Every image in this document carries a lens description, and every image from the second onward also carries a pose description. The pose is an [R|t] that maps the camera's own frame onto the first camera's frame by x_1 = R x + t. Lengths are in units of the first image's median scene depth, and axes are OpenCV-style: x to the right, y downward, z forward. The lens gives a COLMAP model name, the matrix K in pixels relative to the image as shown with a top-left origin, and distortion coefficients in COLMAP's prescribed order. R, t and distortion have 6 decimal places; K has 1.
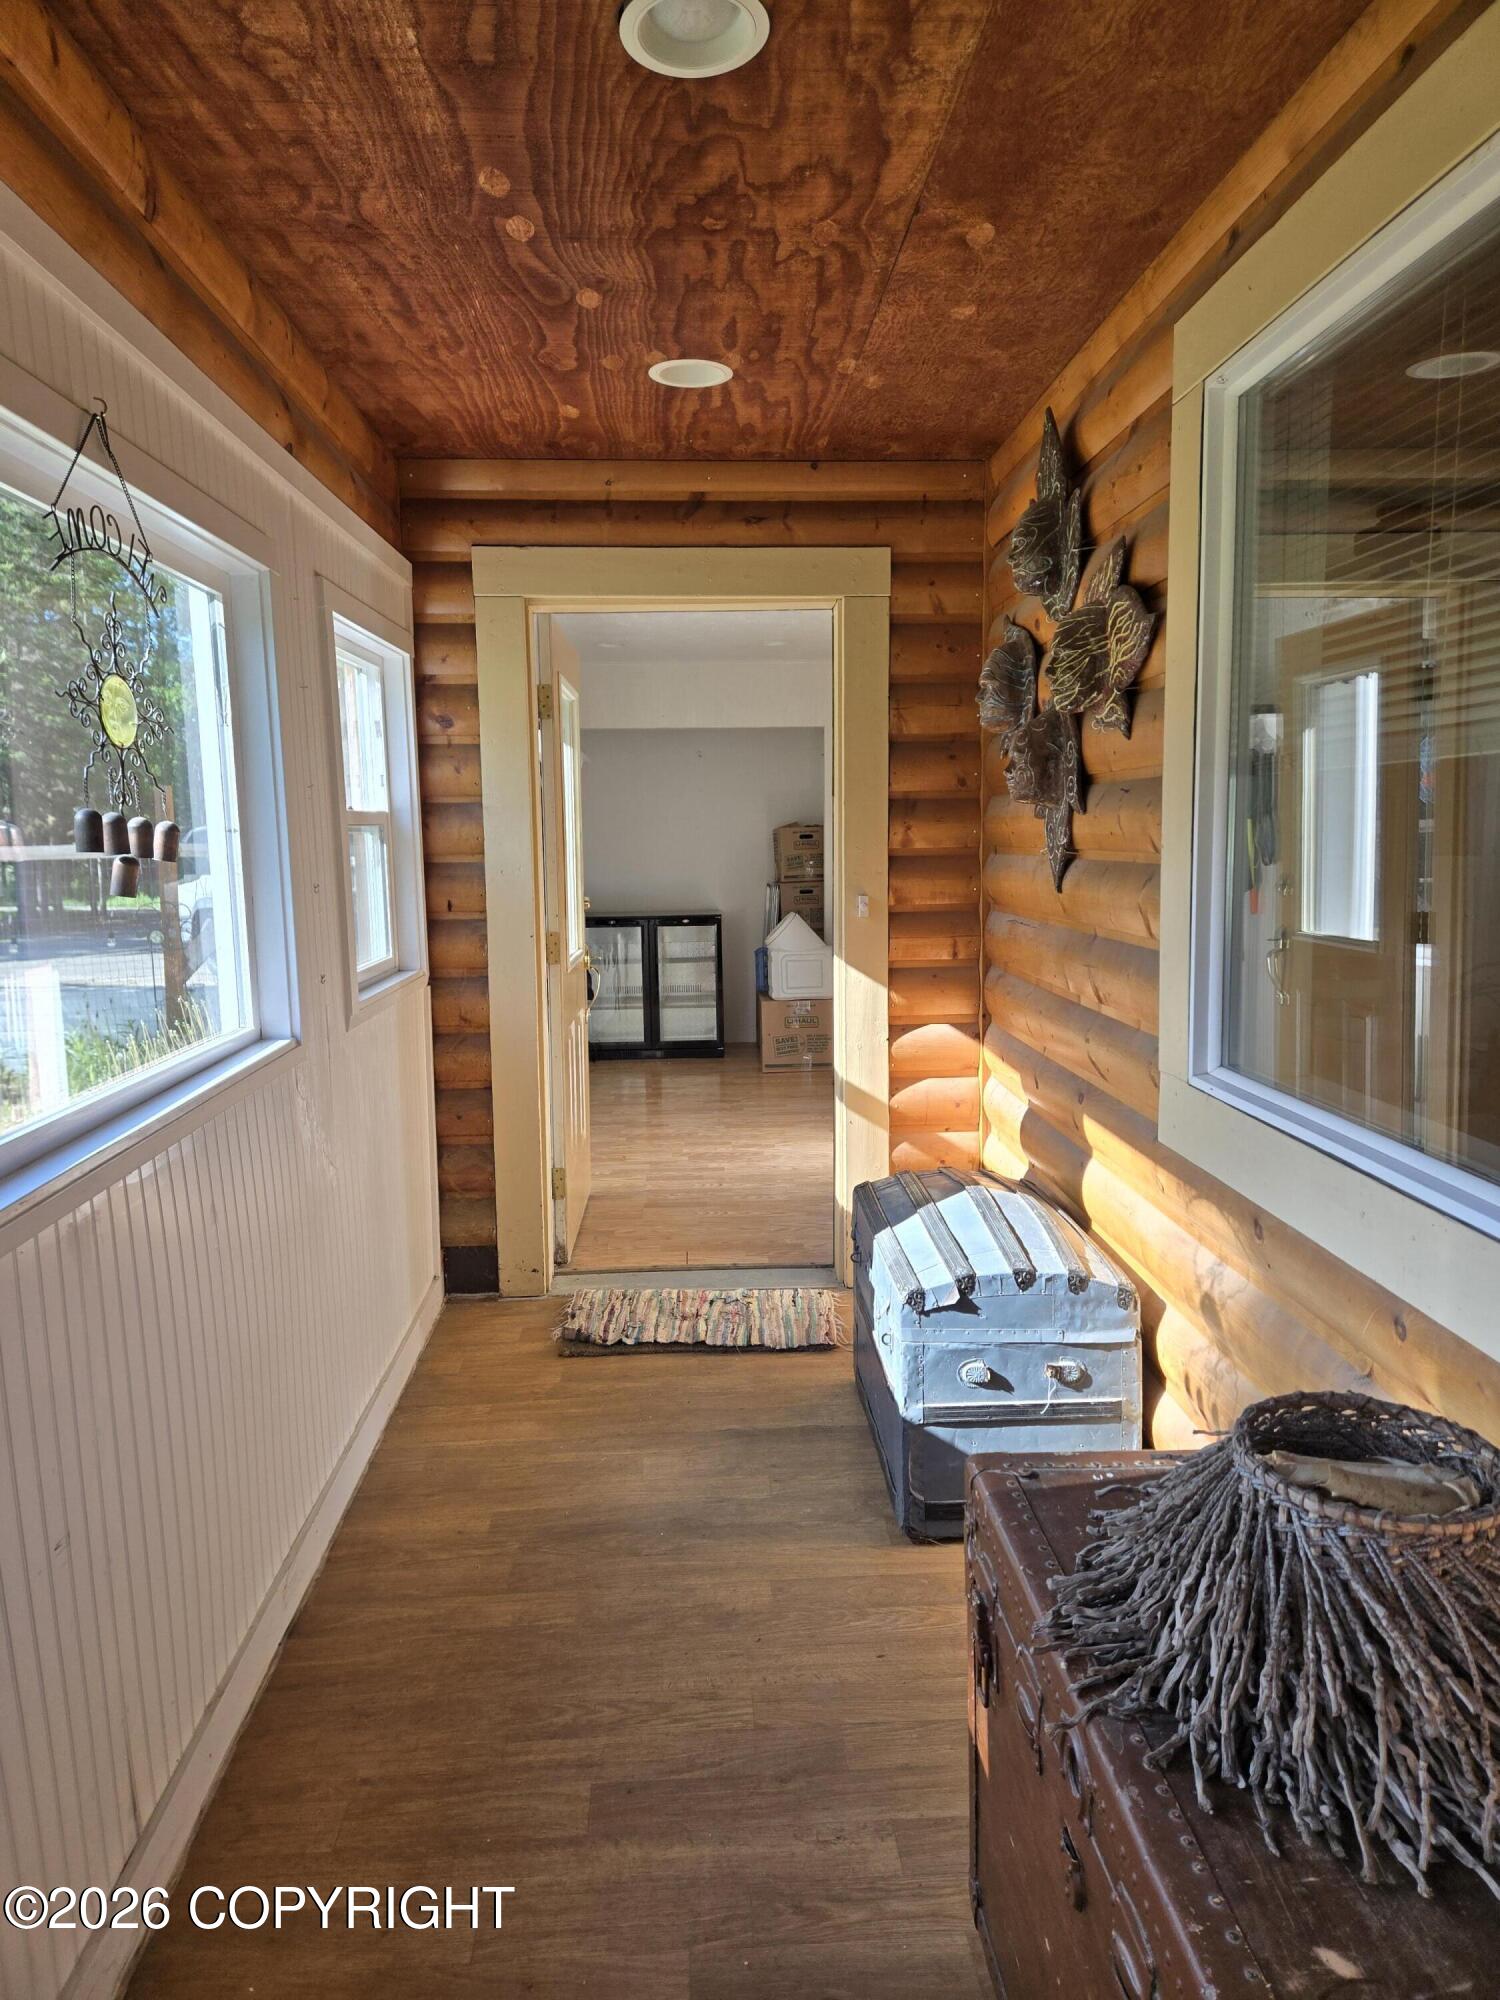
lens RADIAL K [[1308.1, 0, 750.0], [0, 1308.1, 1000.0], [0, 0, 1]] dist [-0.000283, 0.000070]
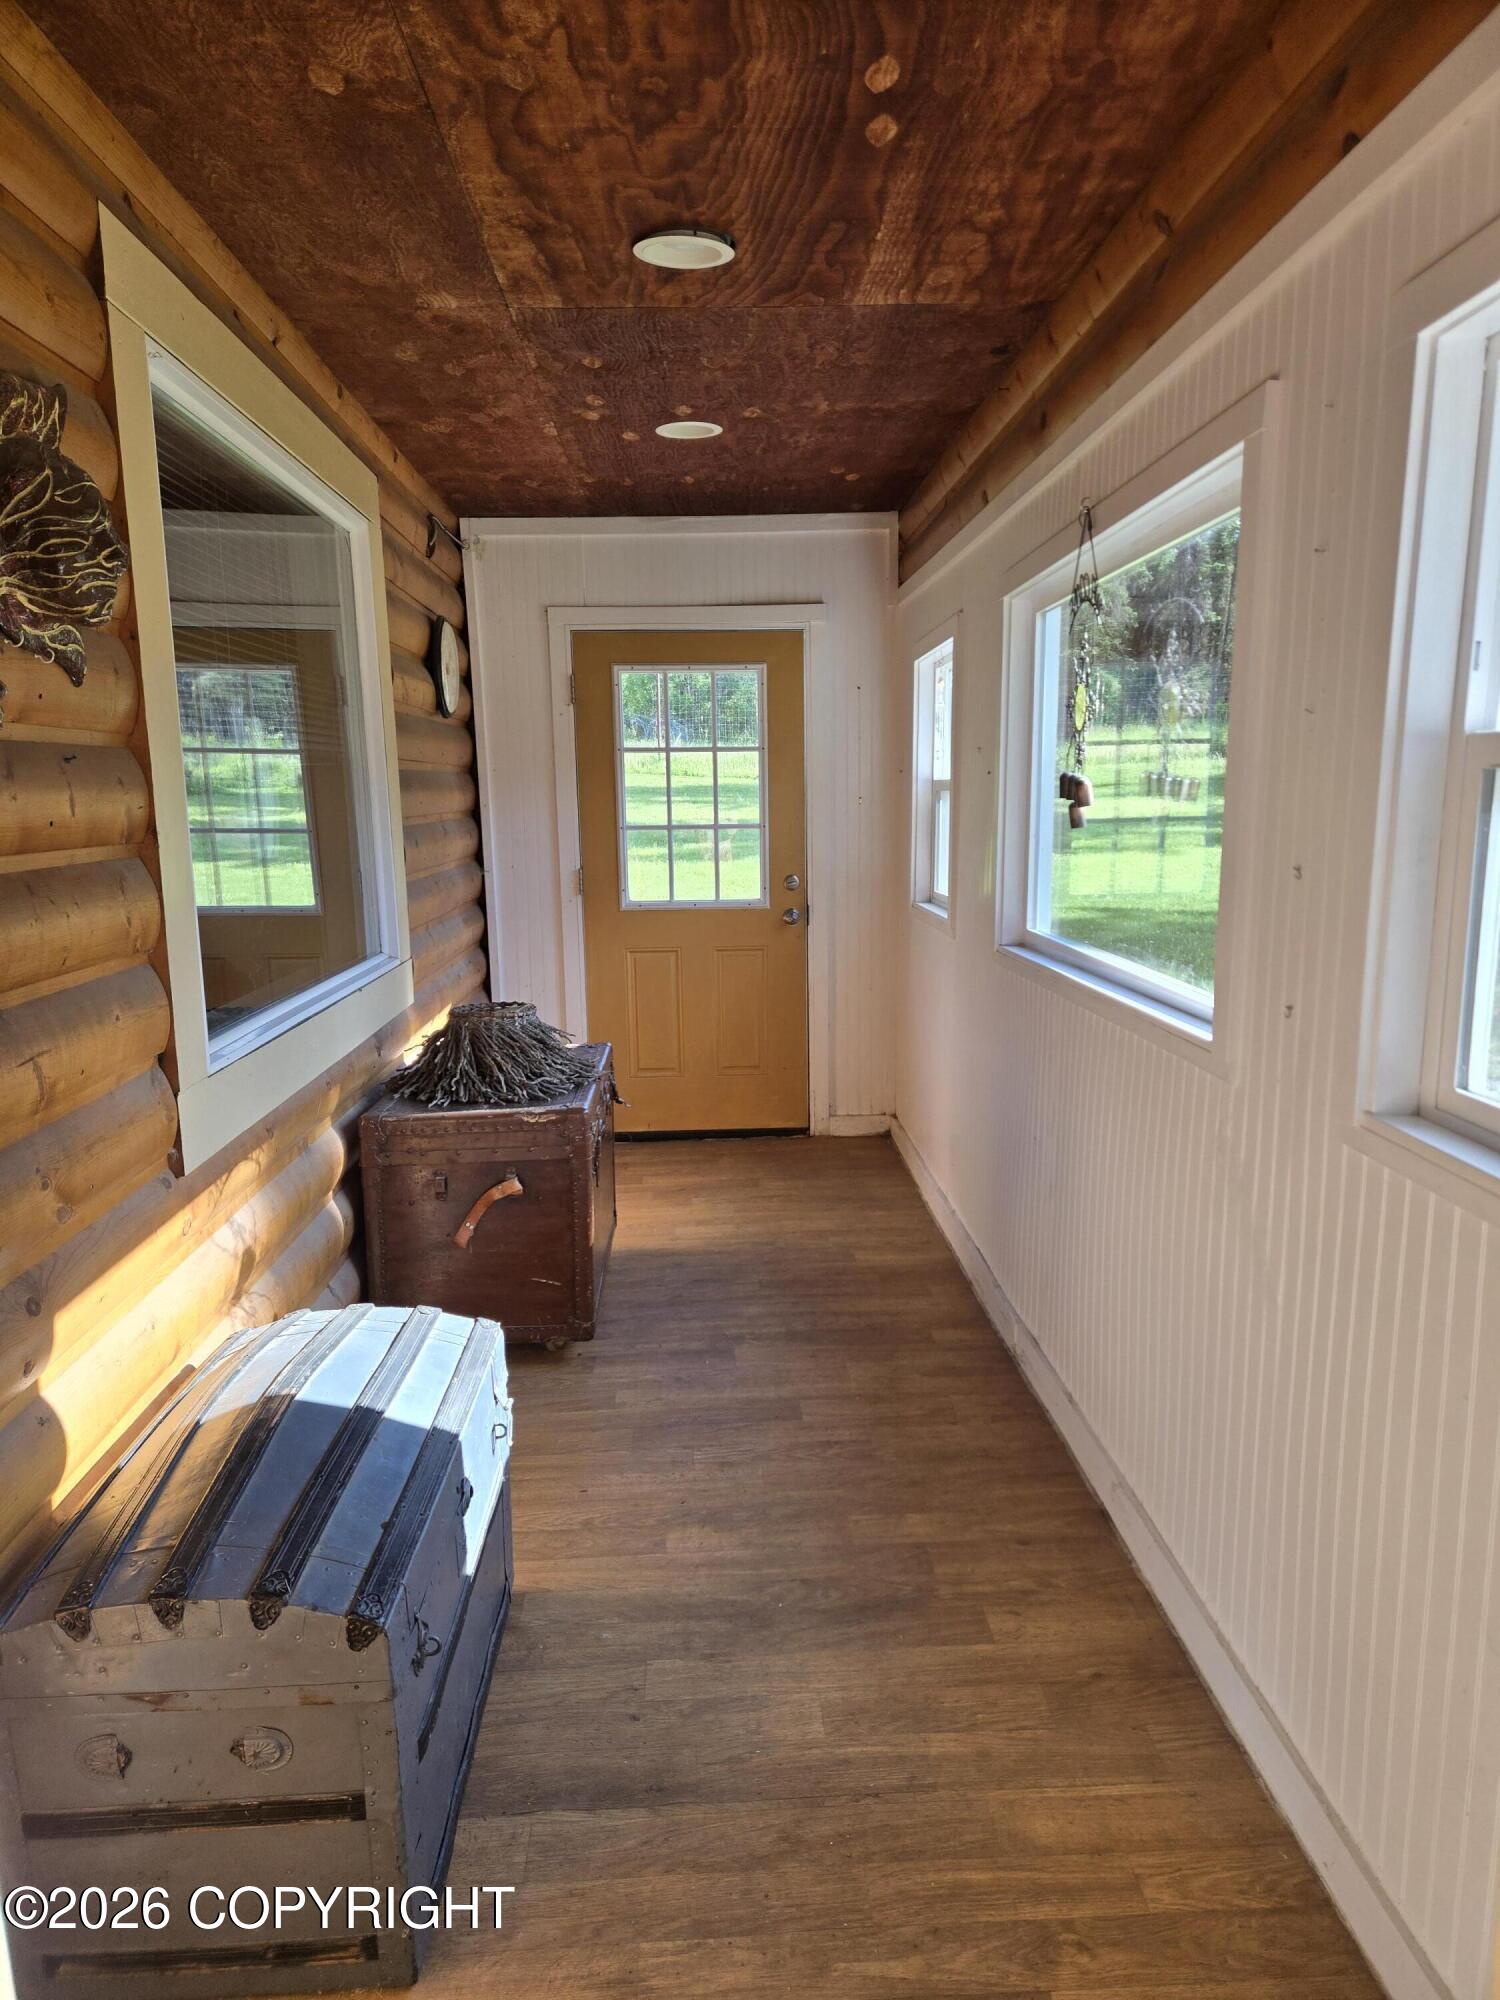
lens RADIAL K [[1138.3, 0, 750.0], [0, 1138.3, 1000.0], [0, 0, 1]] dist [0.000305, -0.000042]
pose [[-0.999442, 0.030124, 0.014422, -0.081162], [0.033106, 0.950609, 0.308622, -0.245416], [-0.004412, 0.308927, -0.951076, 1.844238]]
